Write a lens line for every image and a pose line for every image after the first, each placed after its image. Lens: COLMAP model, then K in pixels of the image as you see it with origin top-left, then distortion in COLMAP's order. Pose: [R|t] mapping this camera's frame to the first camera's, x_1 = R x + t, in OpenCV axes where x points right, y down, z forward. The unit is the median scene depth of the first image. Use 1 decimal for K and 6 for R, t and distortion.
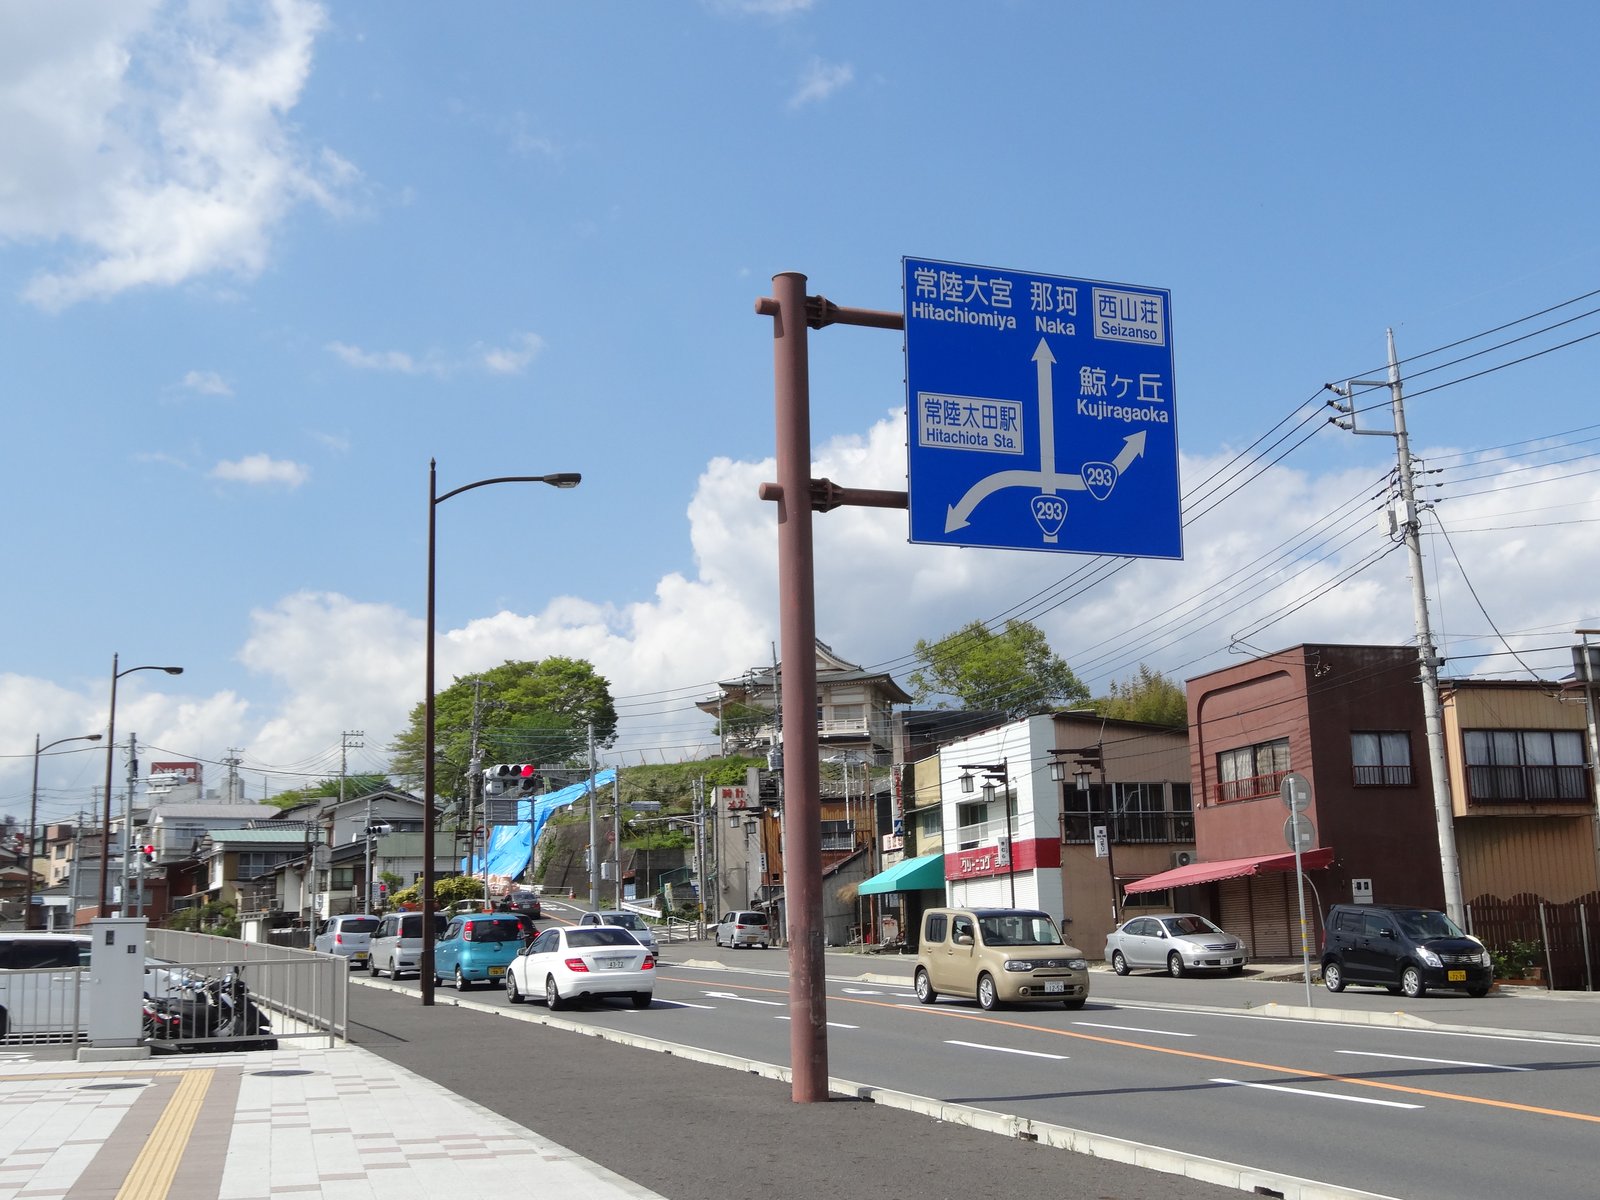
lens RADIAL K [[1820.1, 0, 800.0], [0, 1820.1, 600.0], [0, 0, 1]] dist [0.008838, -0.014063]
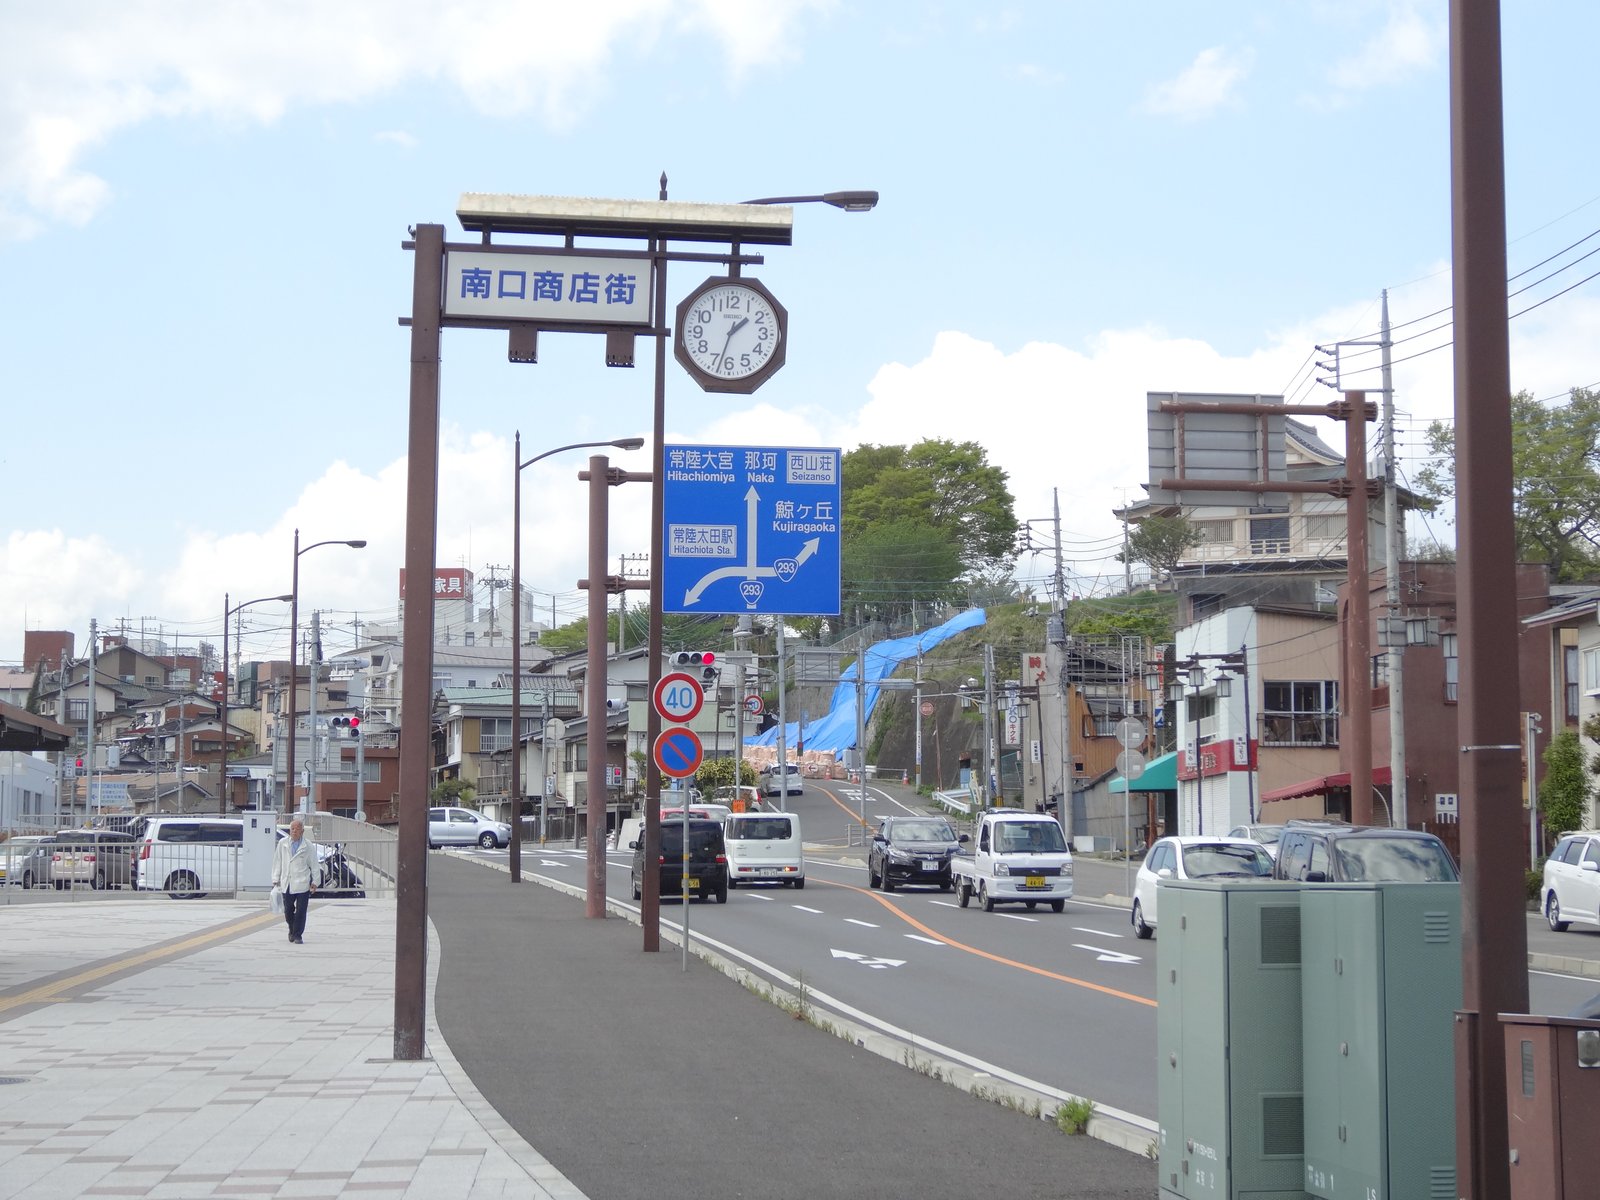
lens RADIAL K [[3039.1, 0, 800.0], [0, 3039.1, 600.0], [0, 0, 1]] dist [0.023297, 0.019578]
pose [[0.977010, 0.007446, -0.213064, 0.512770], [0.014806, 0.994607, 0.102654, -0.215533], [0.212679, -0.103449, 0.971630, -1.147501]]
